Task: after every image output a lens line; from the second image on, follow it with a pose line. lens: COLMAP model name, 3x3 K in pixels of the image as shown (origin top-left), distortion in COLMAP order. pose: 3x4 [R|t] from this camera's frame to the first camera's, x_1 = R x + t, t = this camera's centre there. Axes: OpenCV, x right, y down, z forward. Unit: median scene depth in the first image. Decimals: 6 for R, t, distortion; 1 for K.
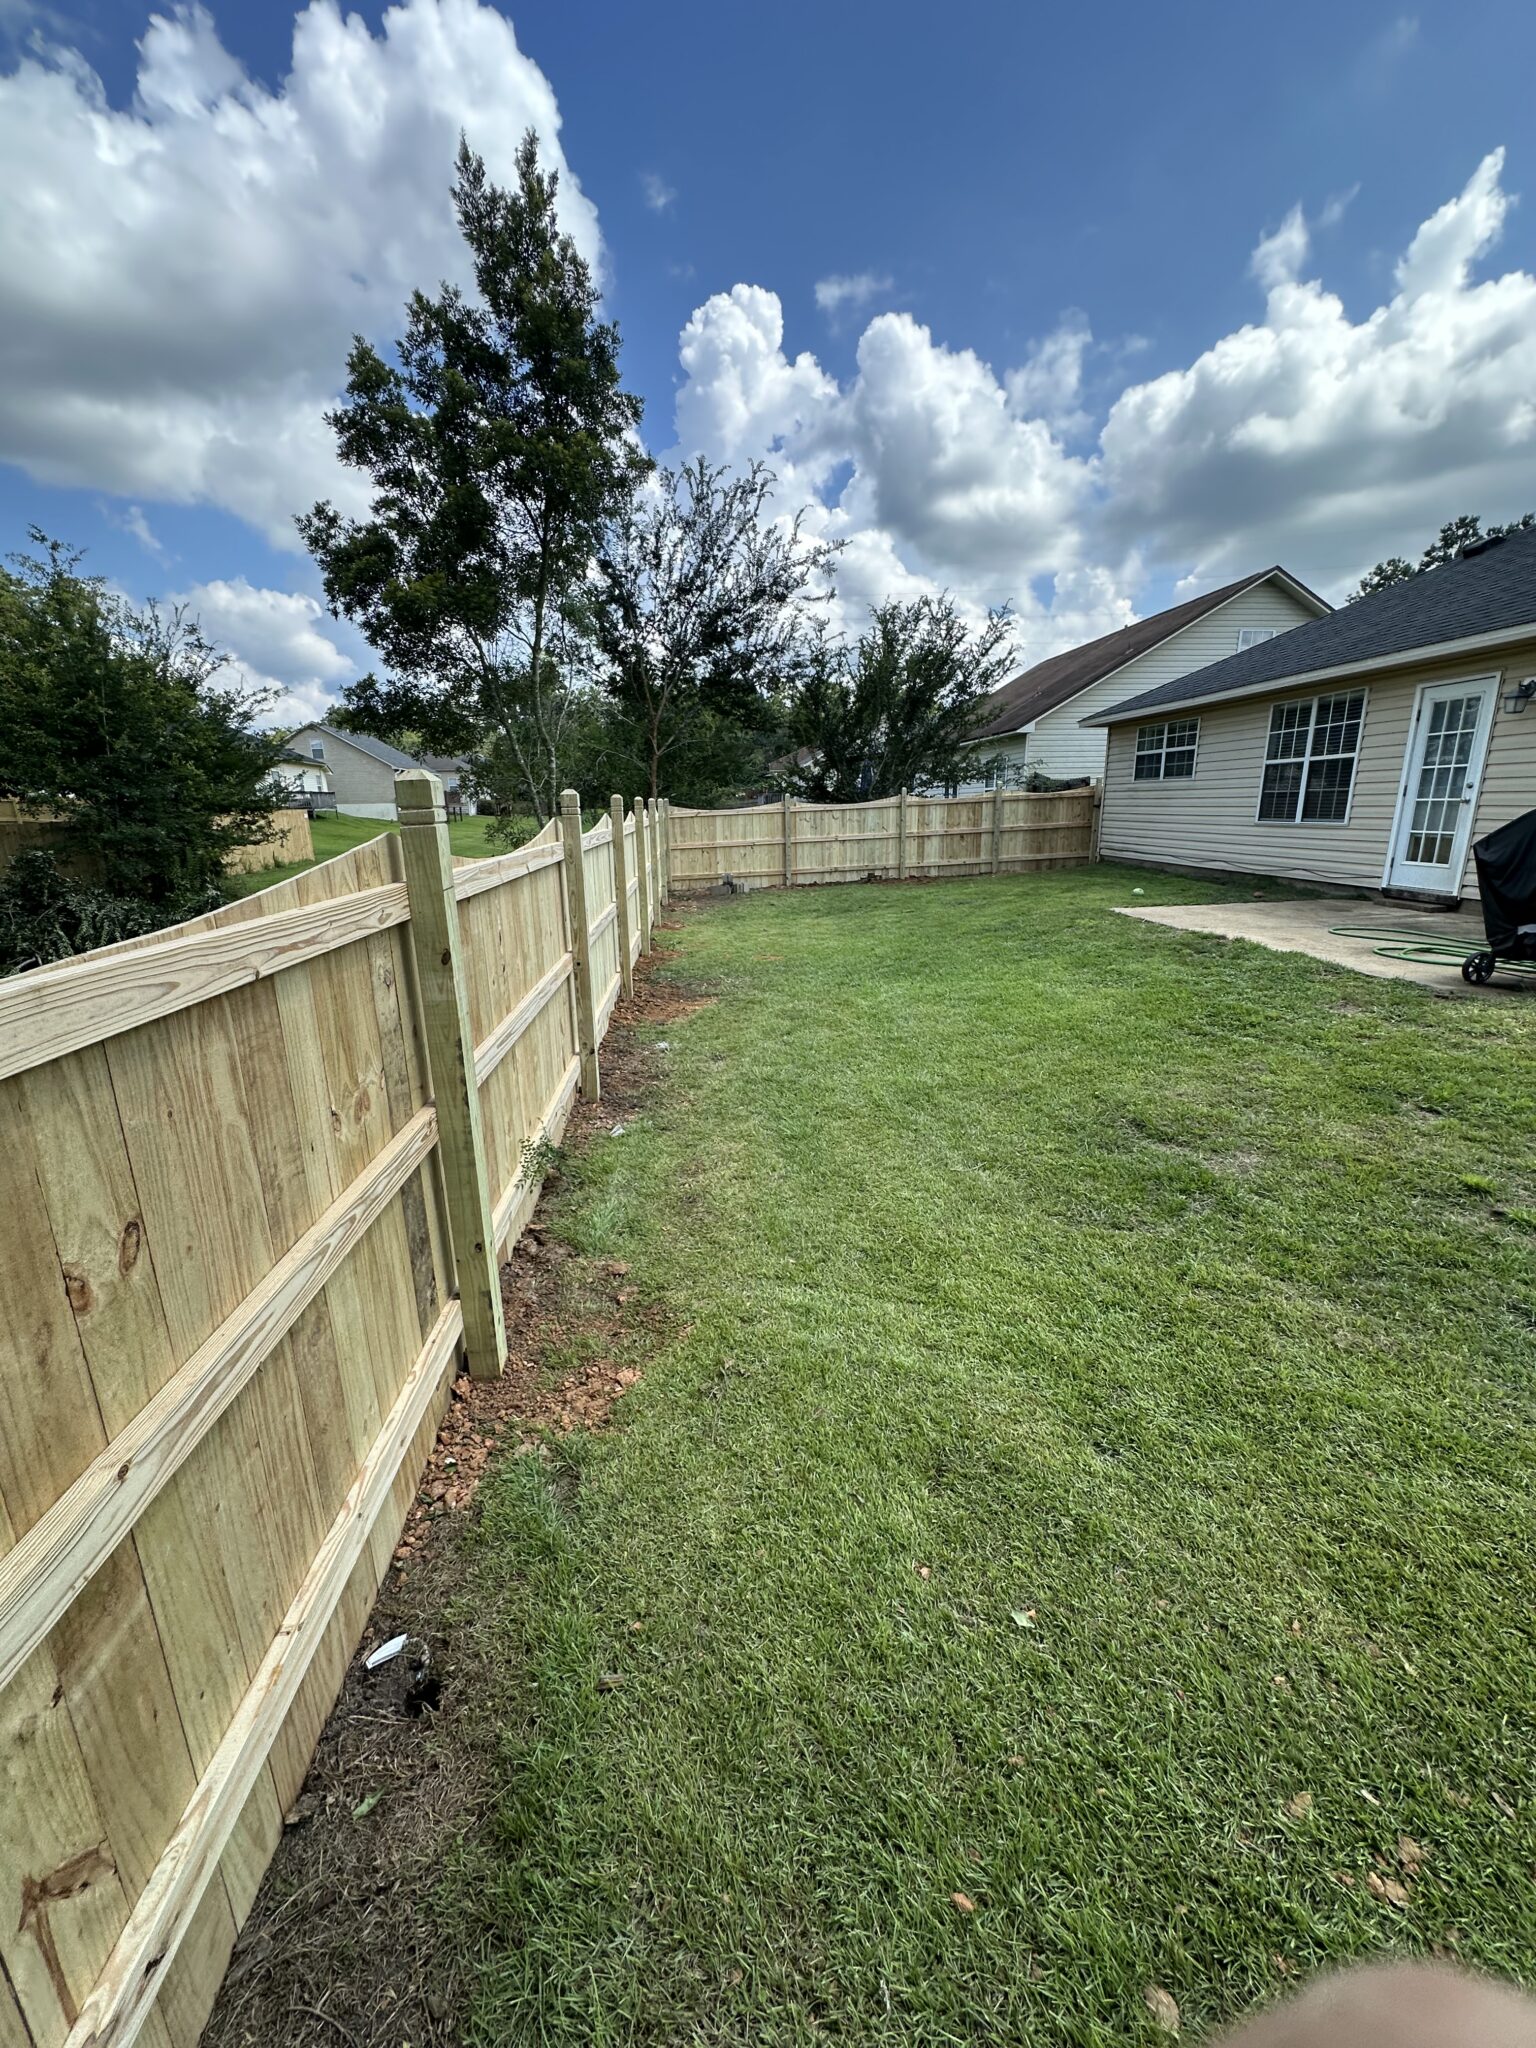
lens RADIAL K [[809.9, 0, 767.1], [0, 809.9, 1019.7], [0, 0, 1]] dist [-0.012608, -0.000216]
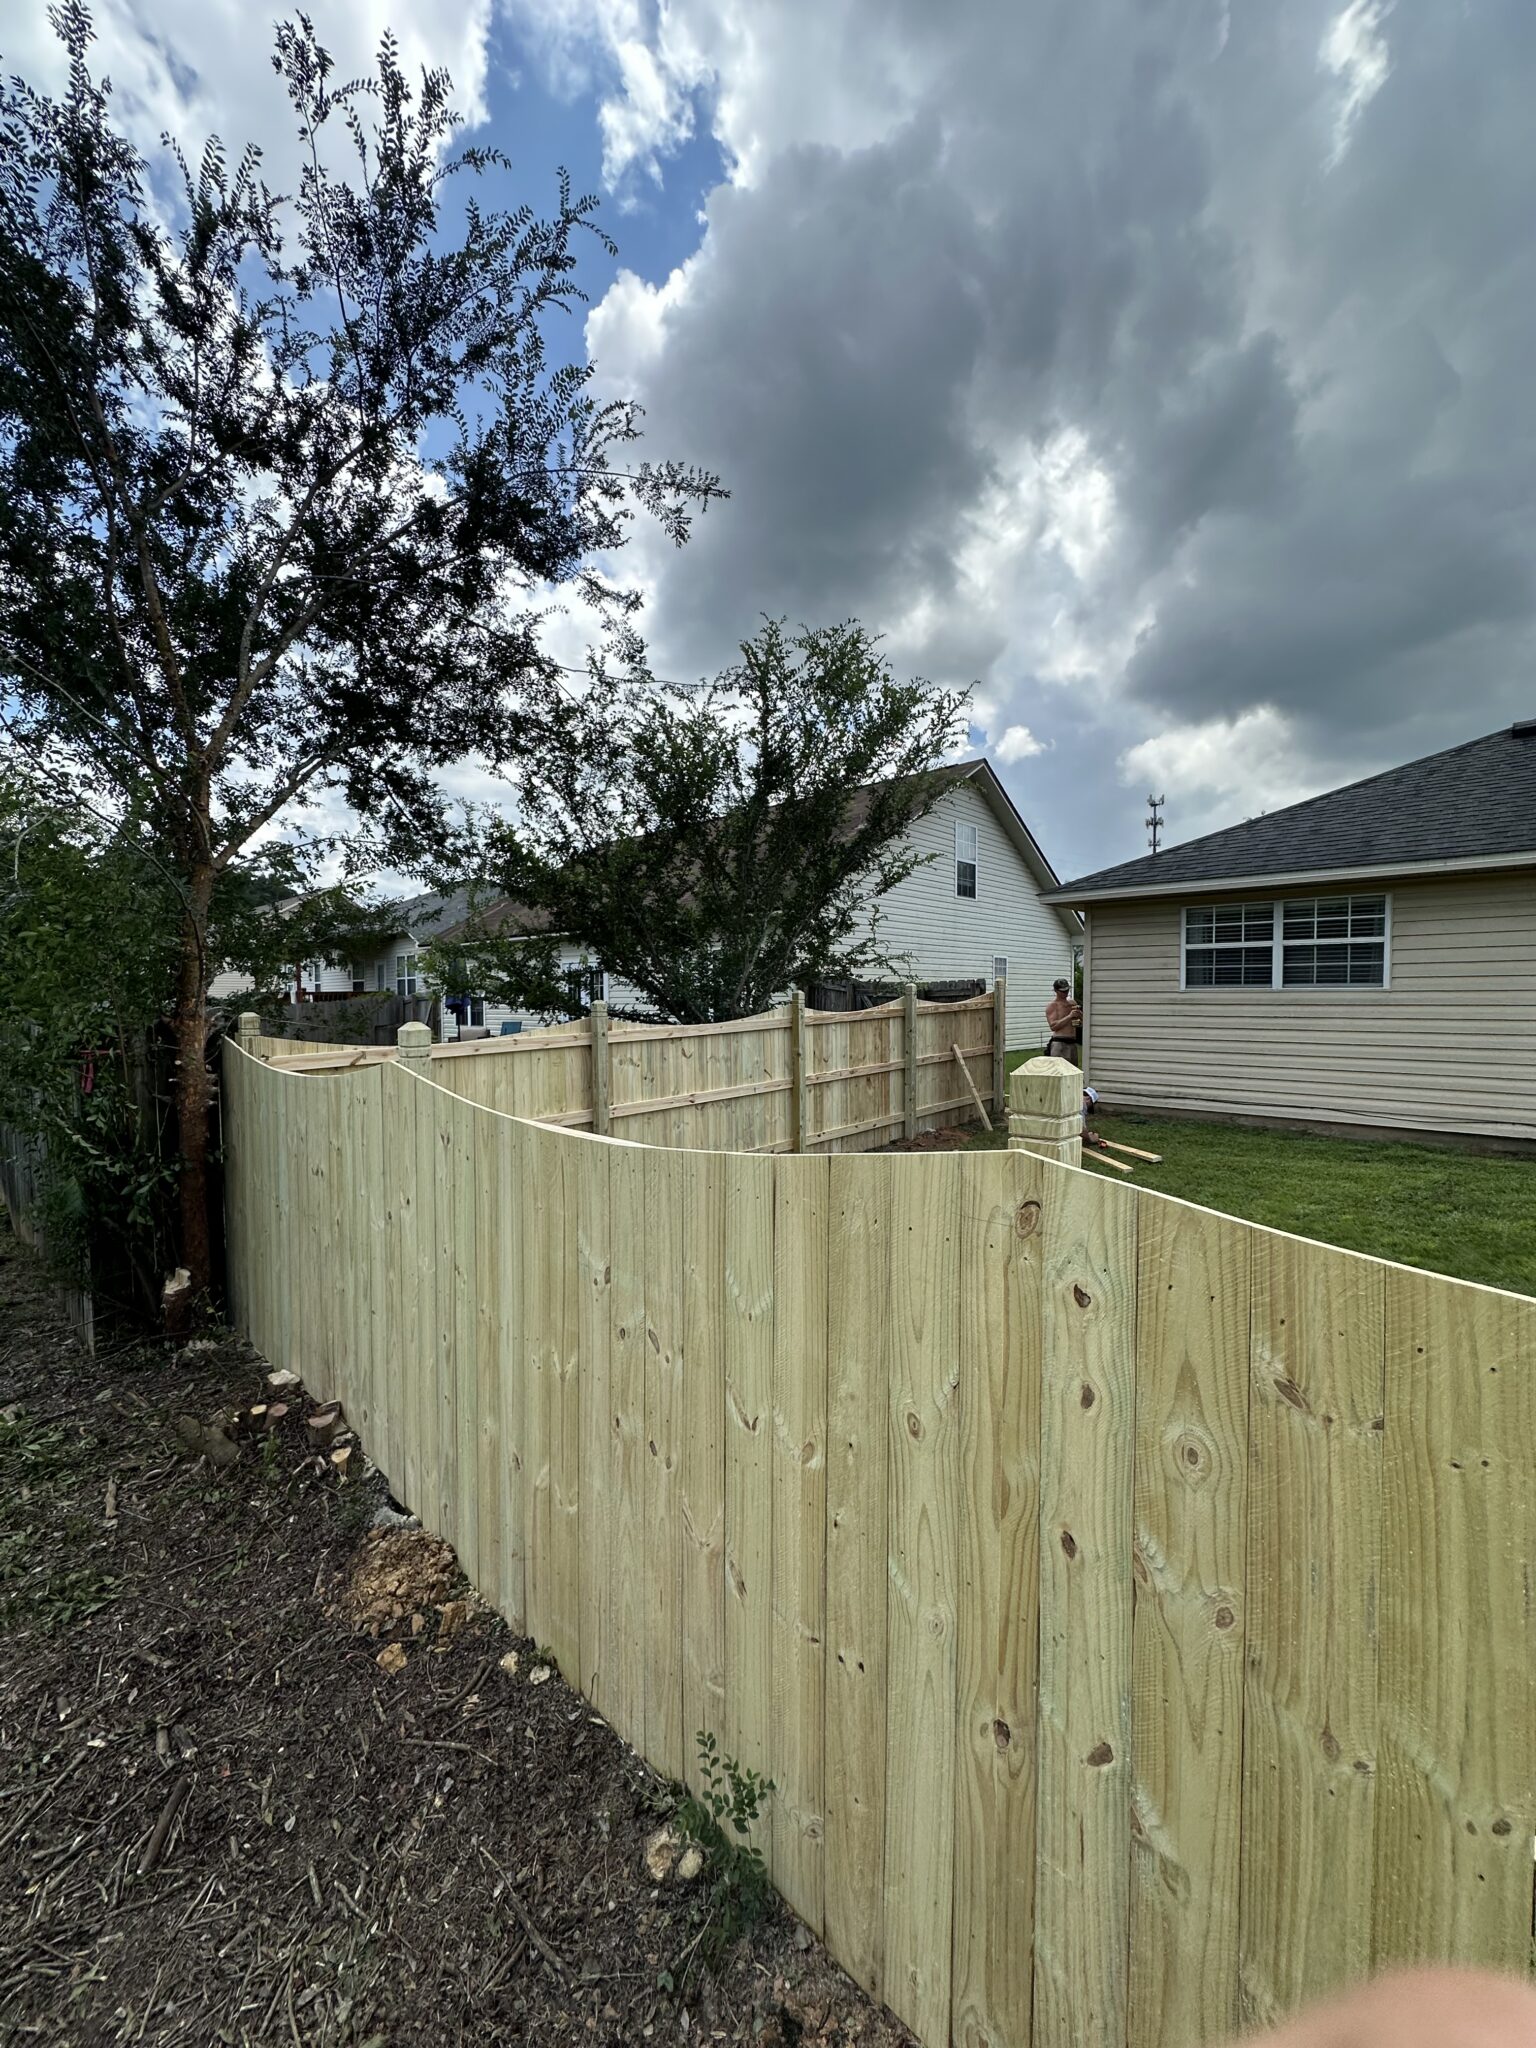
lens RADIAL K [[809.9, 0, 762.8], [0, 809.9, 1012.9], [0, 0, 1]] dist [-0.012608, -0.000216]
pose [[0.729781, 0.001286, 0.683680, -0.182356], [0.168755, 0.968718, -0.181956, -0.183946], [-0.662527, 0.248162, 0.706735, 0.655843]]
